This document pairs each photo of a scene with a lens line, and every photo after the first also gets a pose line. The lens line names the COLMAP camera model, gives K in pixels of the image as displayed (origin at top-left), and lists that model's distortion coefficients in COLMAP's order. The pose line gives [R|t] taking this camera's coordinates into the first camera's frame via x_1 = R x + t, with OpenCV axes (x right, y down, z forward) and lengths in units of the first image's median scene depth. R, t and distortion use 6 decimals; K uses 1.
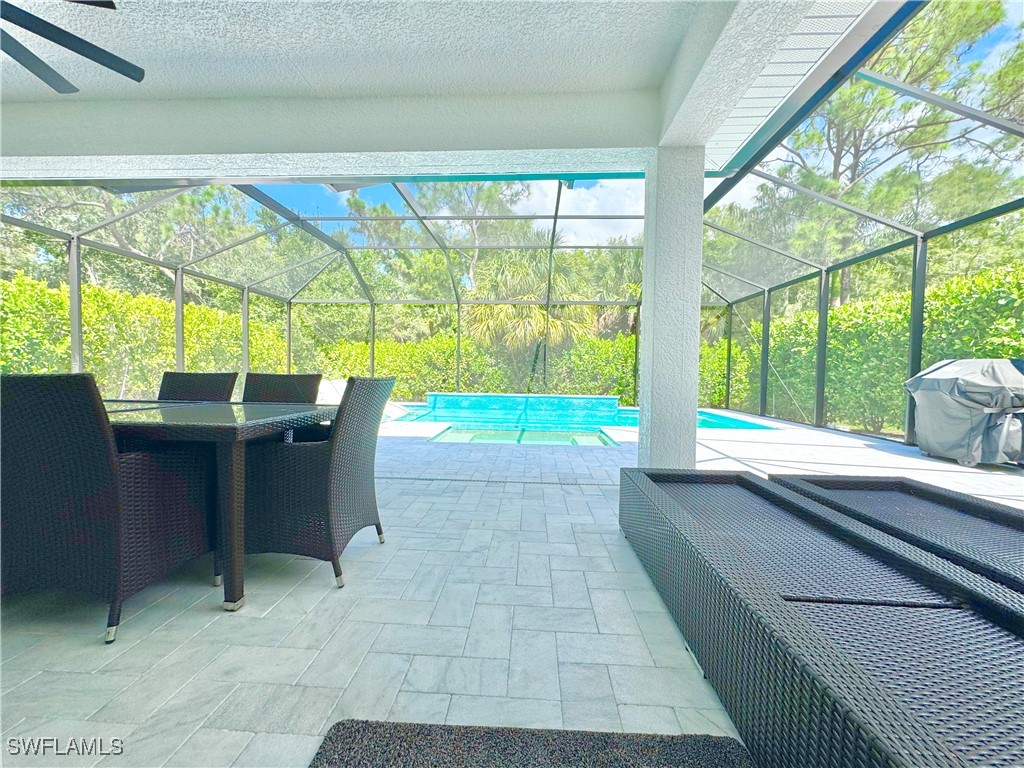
lens RADIAL K [[413.0, 0, 512.4], [0, 413.0, 383.6], [0, 0, 1]] dist [-0.000319, 0.000534]
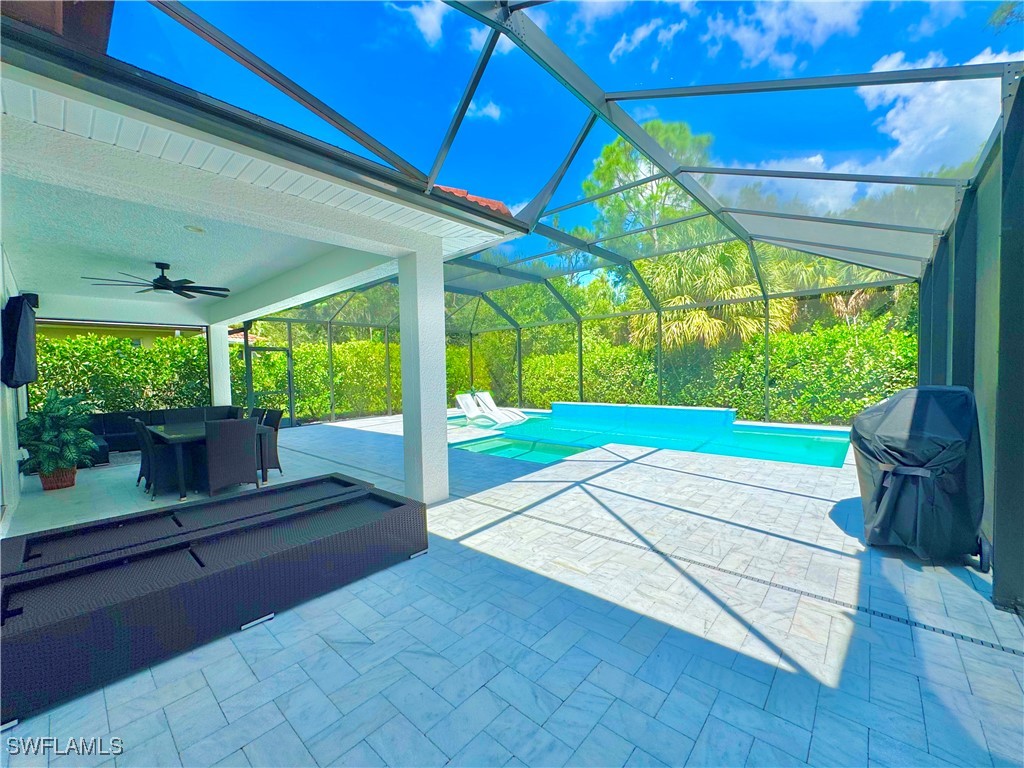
lens RADIAL K [[413.0, 0, 504.1], [0, 413.0, 385.7], [0, 0, 1]] dist [-0.000319, 0.000534]
pose [[0.773373, -0.013586, -0.633805, 0.314449], [0.019478, 0.999808, 0.002336, -0.020682], [0.633652, -0.014152, 0.773489, 0.020274]]
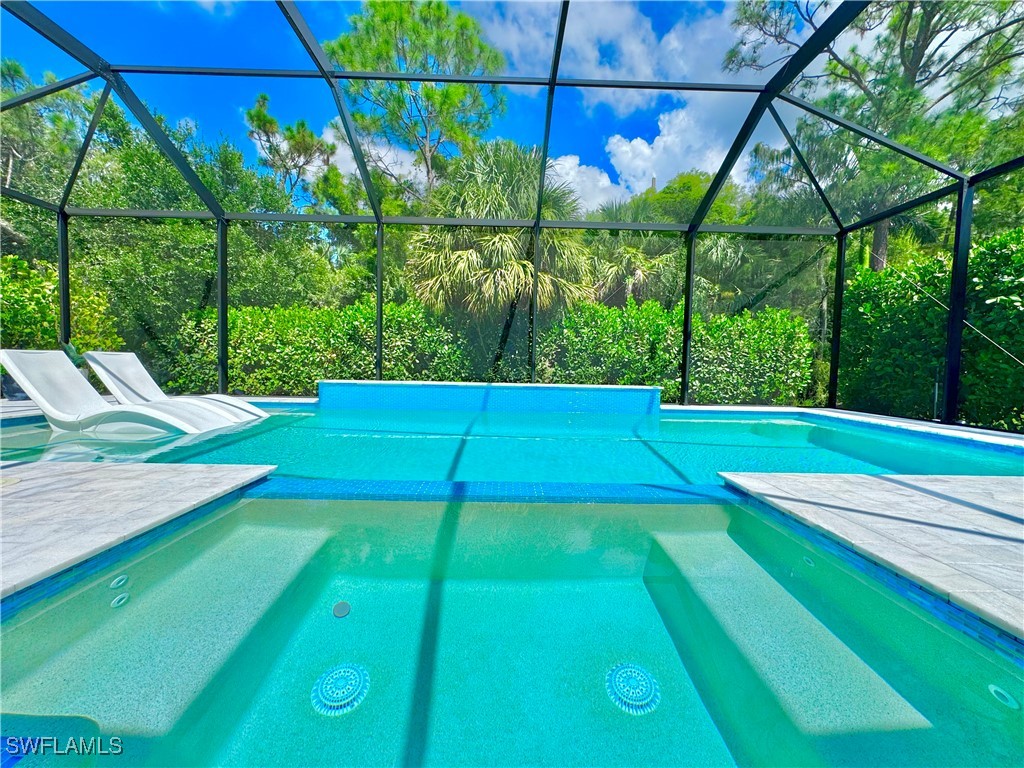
lens RADIAL K [[413.0, 0, 513.7], [0, 413.0, 393.8], [0, 0, 1]] dist [-0.000319, 0.000534]
pose [[0.997796, -0.000514, 0.066355, 0.014568], [-0.002358, 0.999064, 0.043202, 0.012246], [-0.066315, -0.043263, 0.996860, 0.323936]]
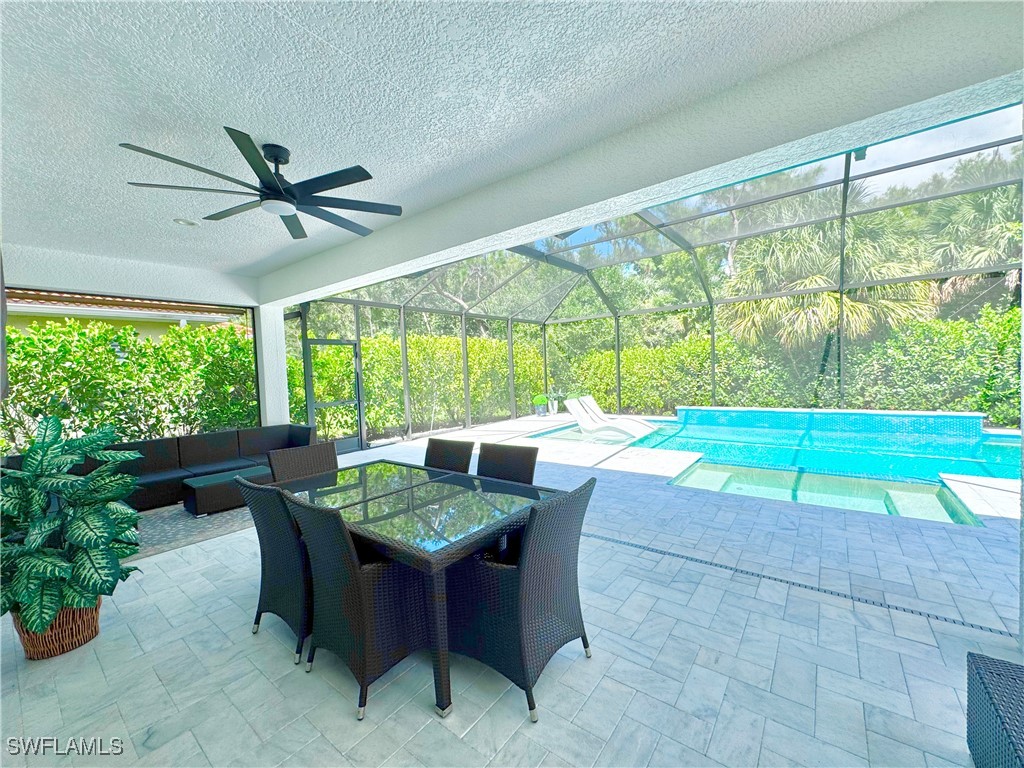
lens RADIAL K [[413.0, 0, 508.4], [0, 413.0, 385.0], [0, 0, 1]] dist [-0.000319, 0.000534]
pose [[0.818941, -0.028950, -0.573147, 0.011219], [0.037023, 0.999311, 0.002425, -0.031191], [0.572683, -0.023206, 0.819449, 0.022438]]
